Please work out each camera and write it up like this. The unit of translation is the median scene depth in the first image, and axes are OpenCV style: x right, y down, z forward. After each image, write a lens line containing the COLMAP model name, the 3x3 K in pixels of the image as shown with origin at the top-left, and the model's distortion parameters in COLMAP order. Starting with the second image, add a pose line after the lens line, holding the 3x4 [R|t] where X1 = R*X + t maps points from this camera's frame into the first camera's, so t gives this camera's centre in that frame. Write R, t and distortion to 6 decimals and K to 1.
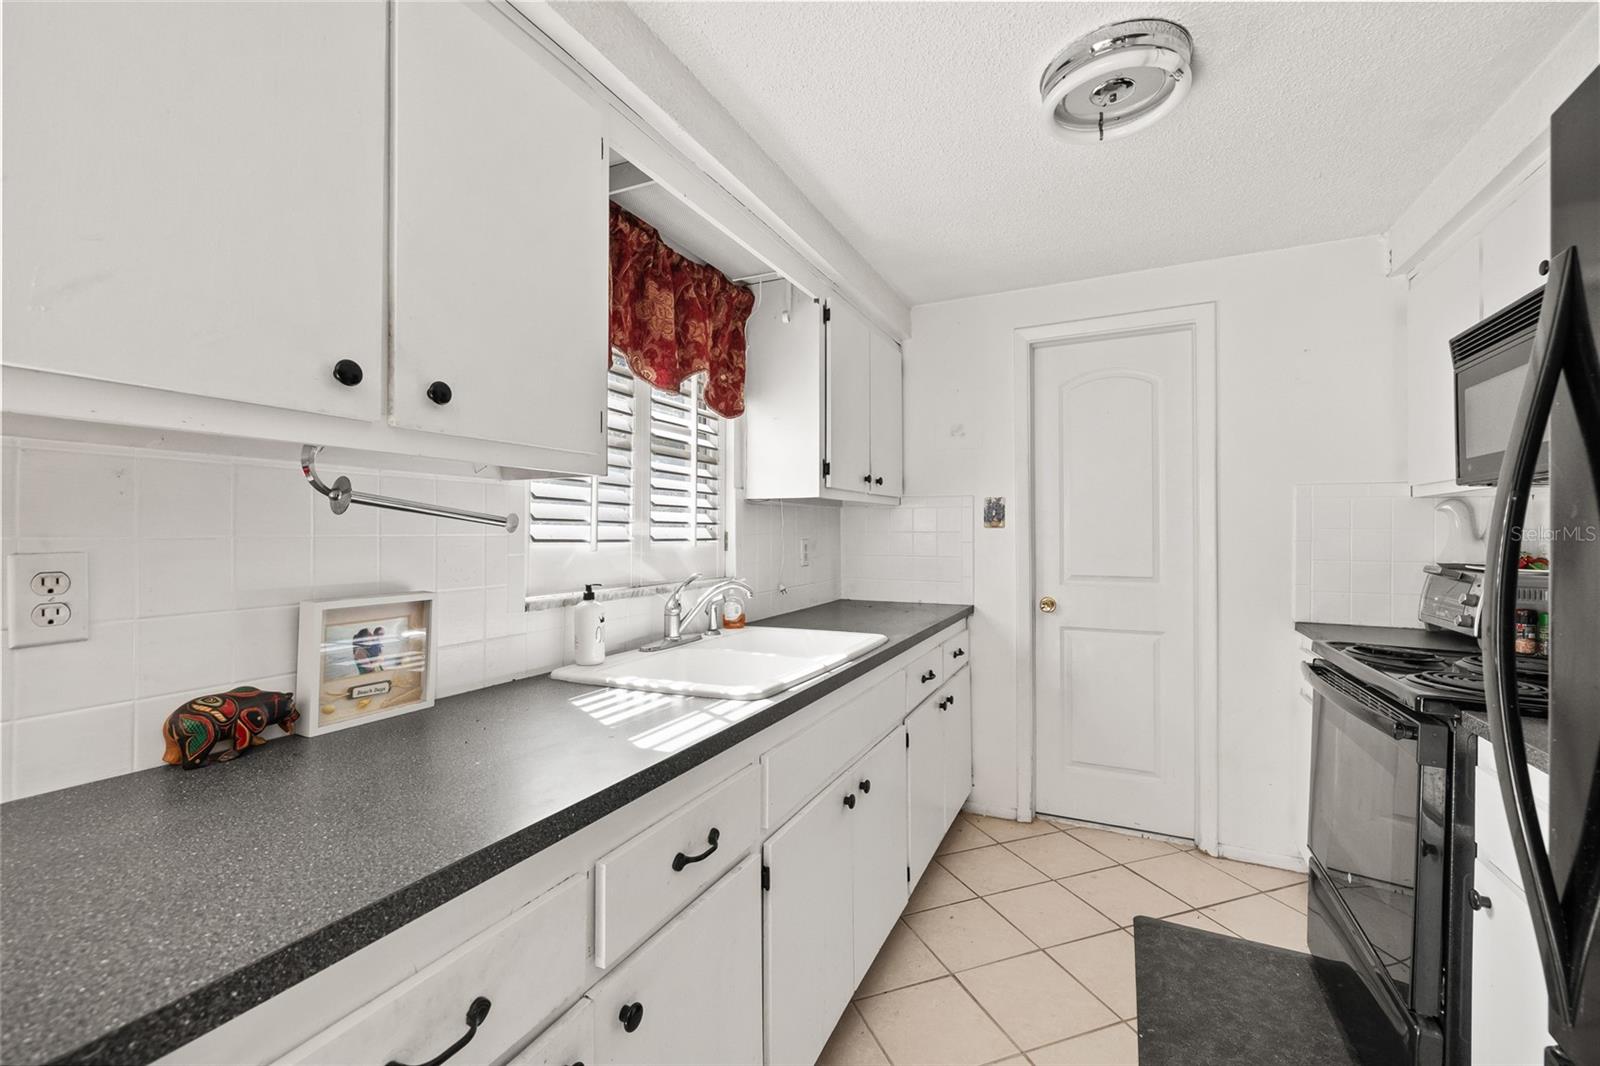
lens RADIAL K [[669.7, 0, 804.8], [0, 669.7, 521.8], [0, 0, 1]] dist [-0.001008, 0.000378]
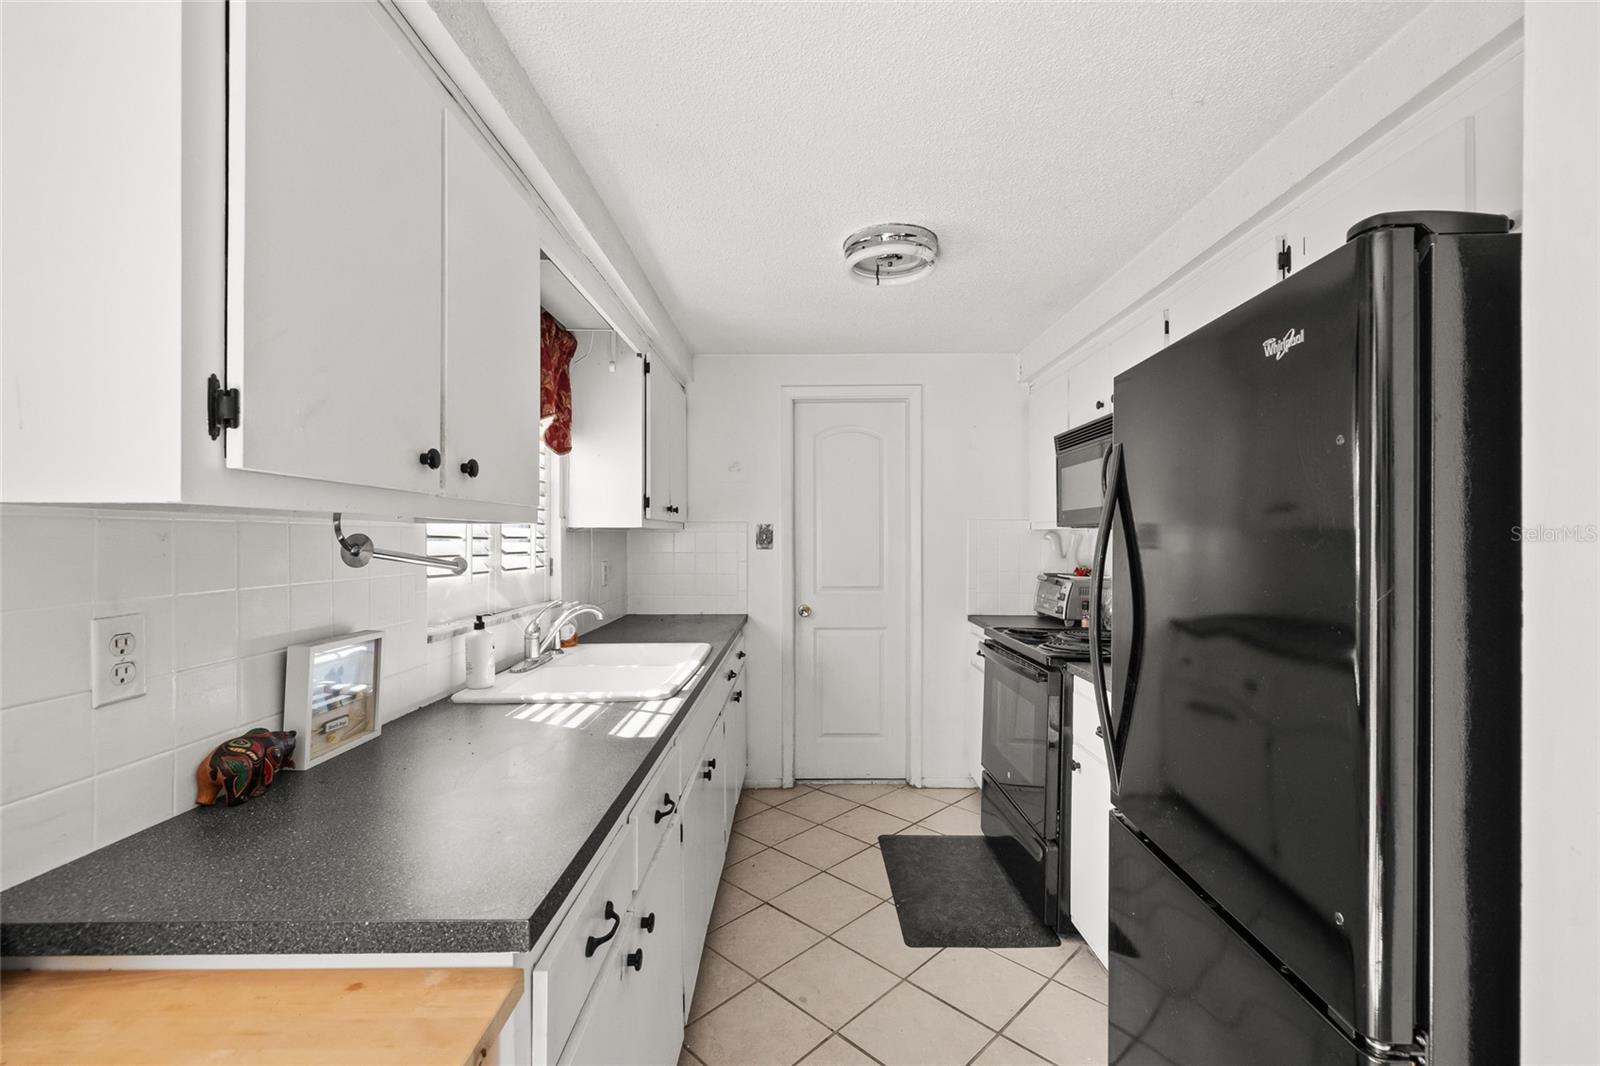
lens RADIAL K [[669.7, 0, 815.6], [0, 669.7, 528.9], [0, 0, 1]] dist [-0.001008, 0.000378]
pose [[0.896565, 0.006750, 0.442860, -0.252147], [-0.007159, 0.999974, -0.000747, -0.040862], [-0.442854, -0.002500, 0.896590, -0.183636]]
